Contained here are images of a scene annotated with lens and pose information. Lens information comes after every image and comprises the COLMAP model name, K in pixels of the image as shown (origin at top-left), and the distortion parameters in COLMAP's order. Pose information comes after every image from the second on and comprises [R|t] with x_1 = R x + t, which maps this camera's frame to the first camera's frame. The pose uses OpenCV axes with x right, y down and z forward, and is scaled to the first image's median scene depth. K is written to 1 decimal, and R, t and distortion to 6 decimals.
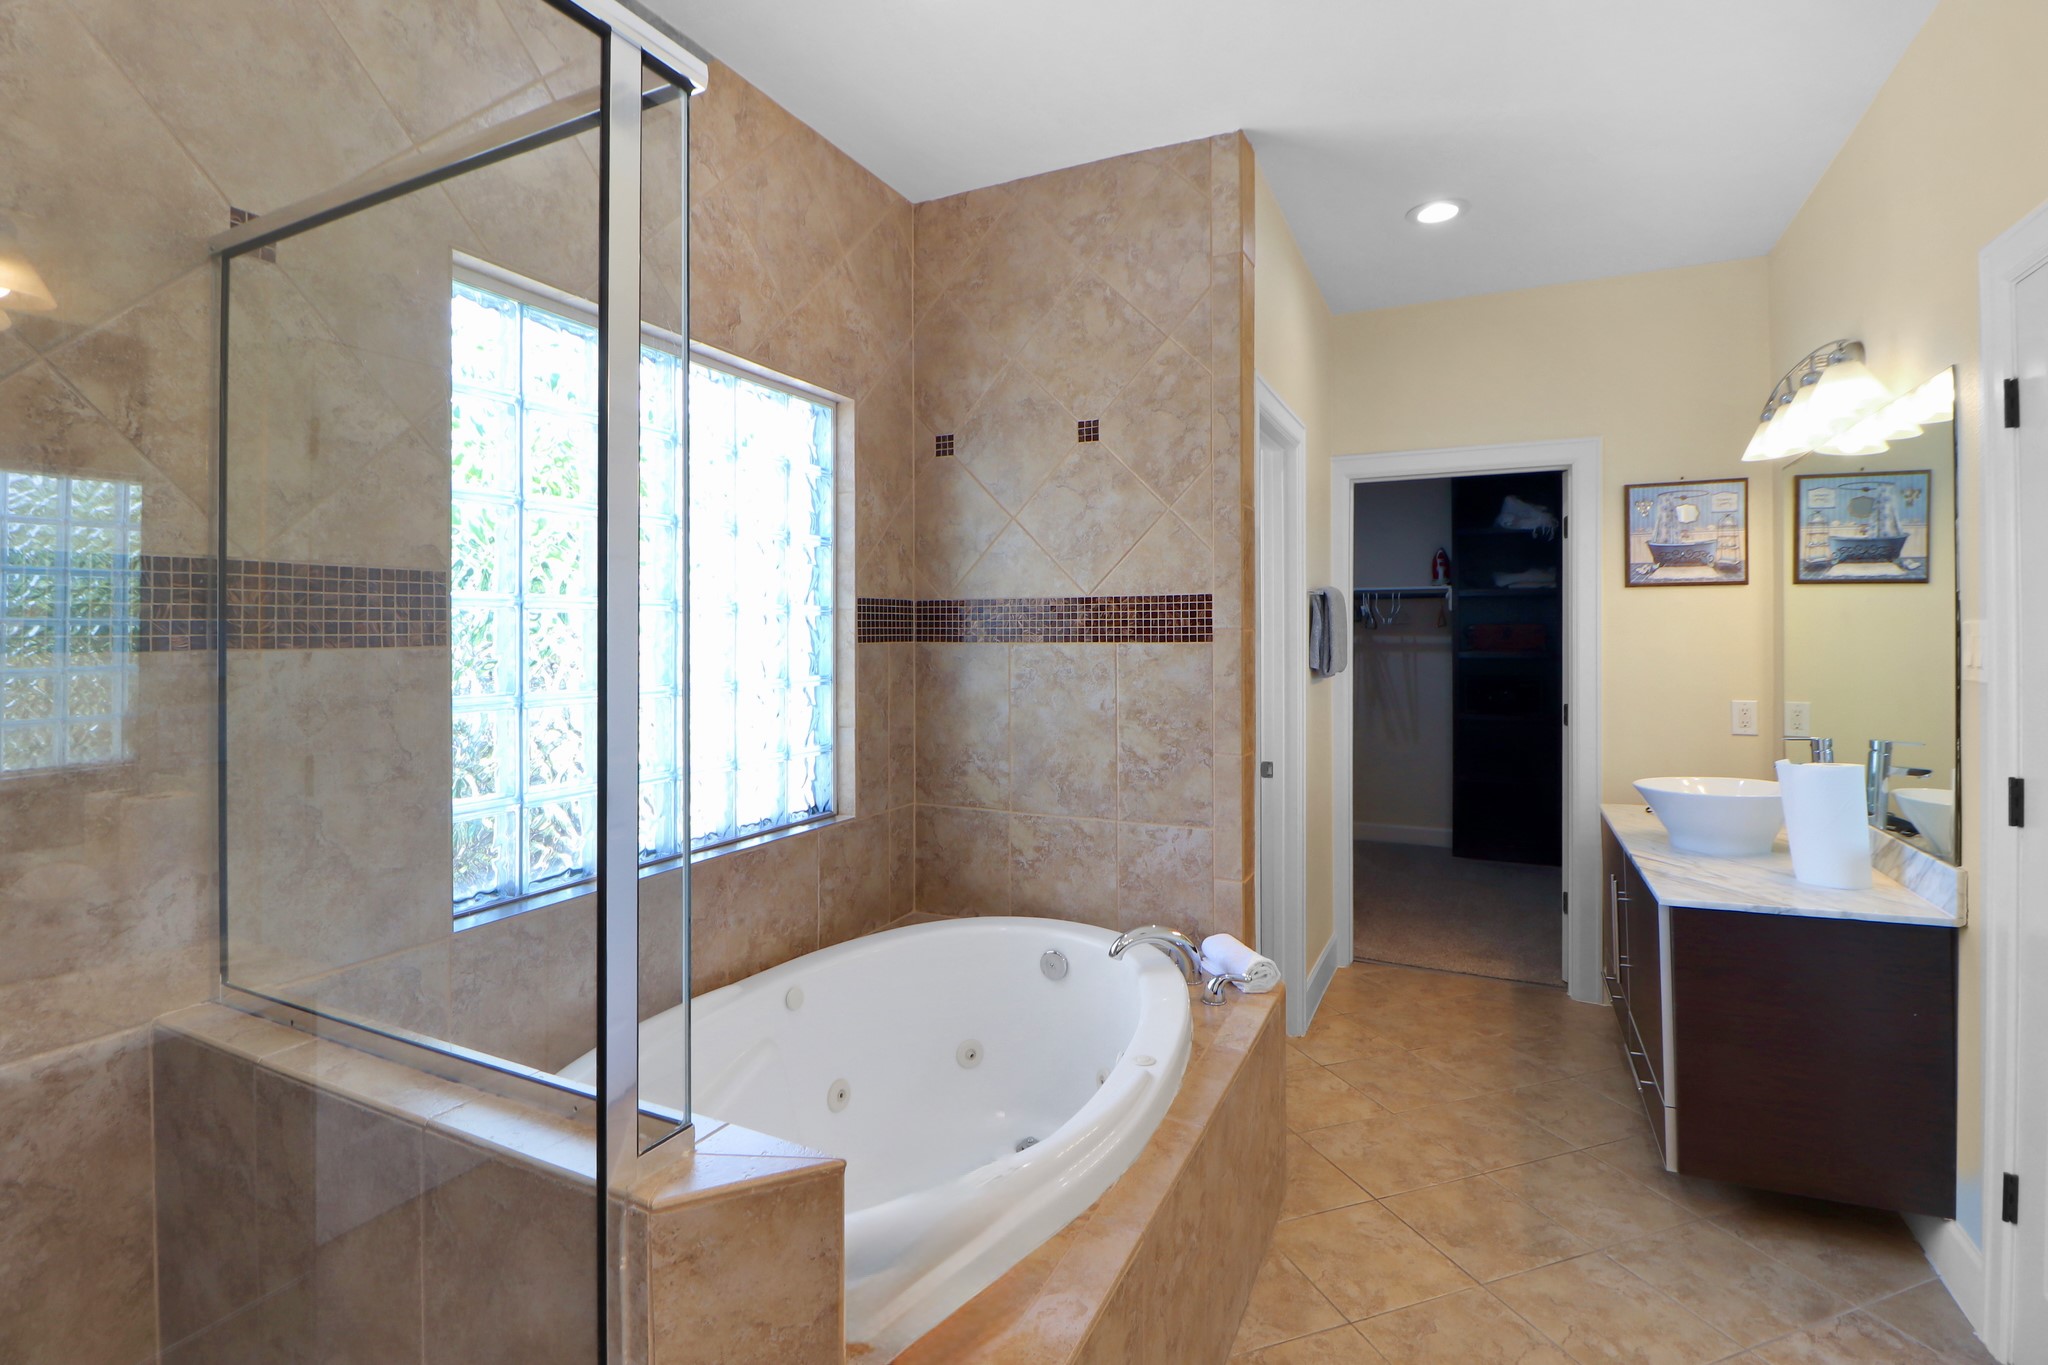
lens RADIAL K [[965.9, 0, 1038.7], [0, 965.9, 624.0], [0, 0, 1]] dist [-0.005659, -0.001911]
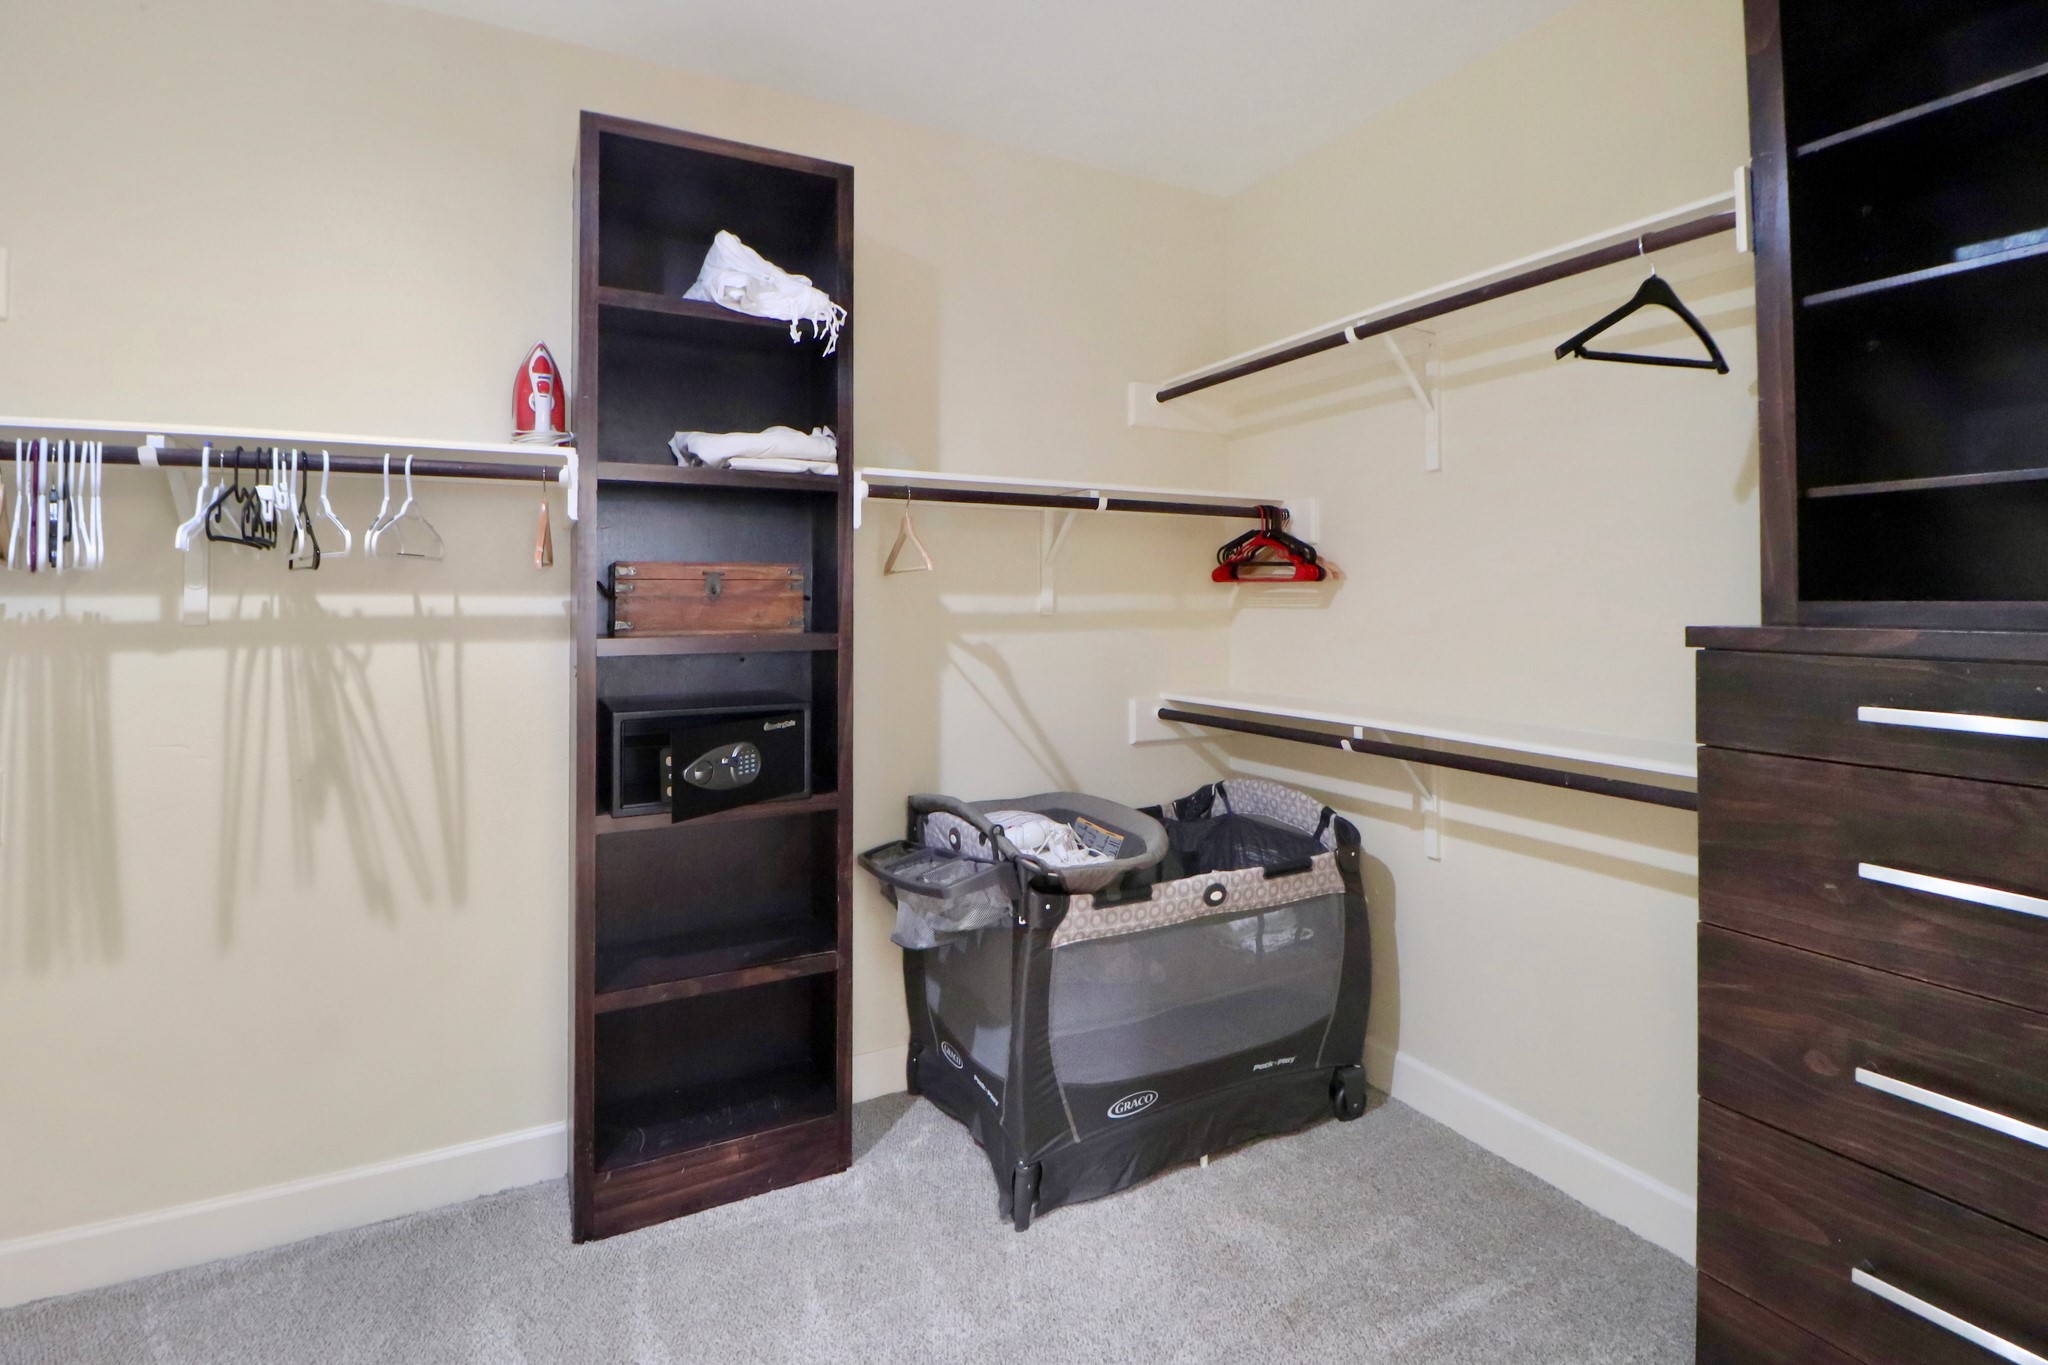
lens RADIAL K [[965.9, 0, 1032.3], [0, 965.9, 598.6], [0, 0, 1]] dist [-0.005659, -0.001911]
pose [[0.587557, -0.004617, 0.809169, 0.242170], [-0.005312, 0.999940, 0.009563, 0.009751], [-0.809165, -0.009918, 0.587497, 0.660201]]
